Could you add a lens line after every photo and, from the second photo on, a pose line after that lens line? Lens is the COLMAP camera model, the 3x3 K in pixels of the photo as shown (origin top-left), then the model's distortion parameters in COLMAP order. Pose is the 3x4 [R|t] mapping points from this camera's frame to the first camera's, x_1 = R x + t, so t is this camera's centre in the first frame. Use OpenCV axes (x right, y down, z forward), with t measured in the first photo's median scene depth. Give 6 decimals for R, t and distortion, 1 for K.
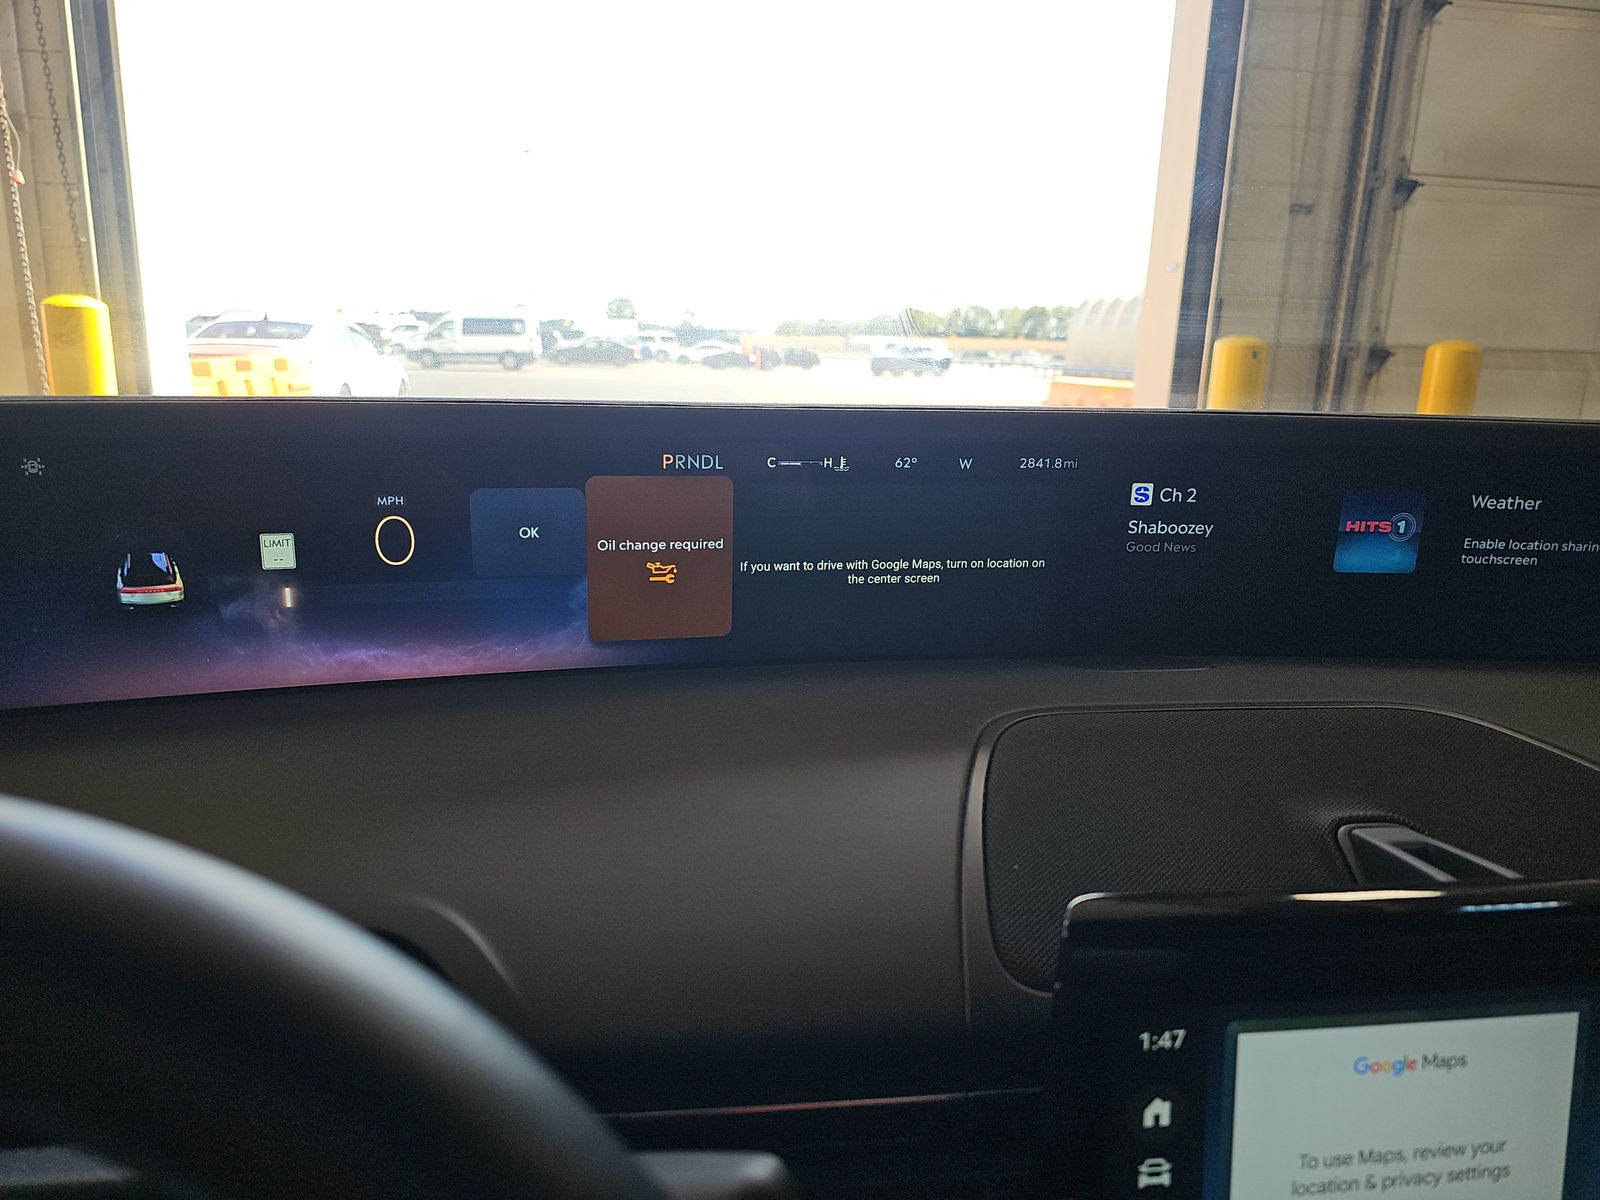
lens RADIAL K [[1053.3, 0, 800.0], [0, 1053.3, 600.0], [0, 0, 1]] dist [0.044587, -0.057827]
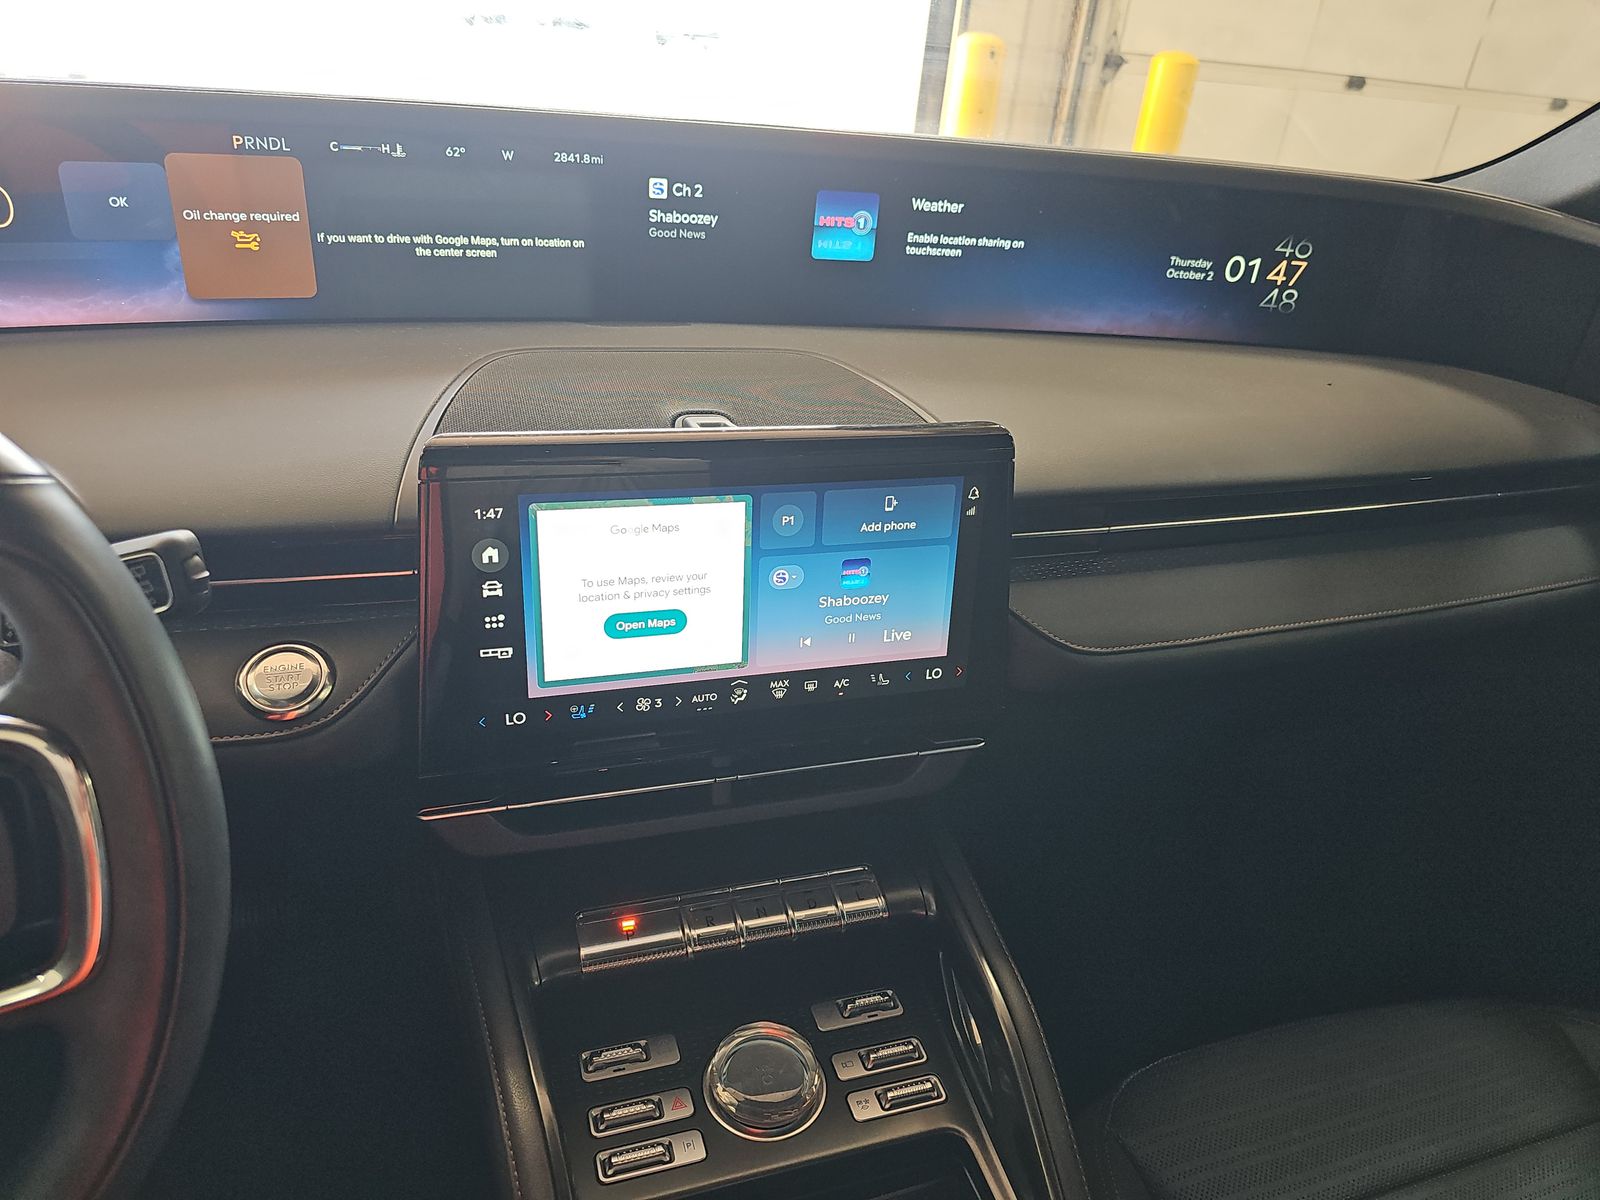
lens RADIAL K [[1053.3, 0, 800.0], [0, 1053.3, 600.0], [0, 0, 1]] dist [0.044587, -0.057827]
pose [[0.981777, -0.035585, 0.186674, 0.244675], [-0.015274, 0.964357, 0.264163, 0.039370], [-0.189420, -0.262200, 0.946240, -0.374621]]
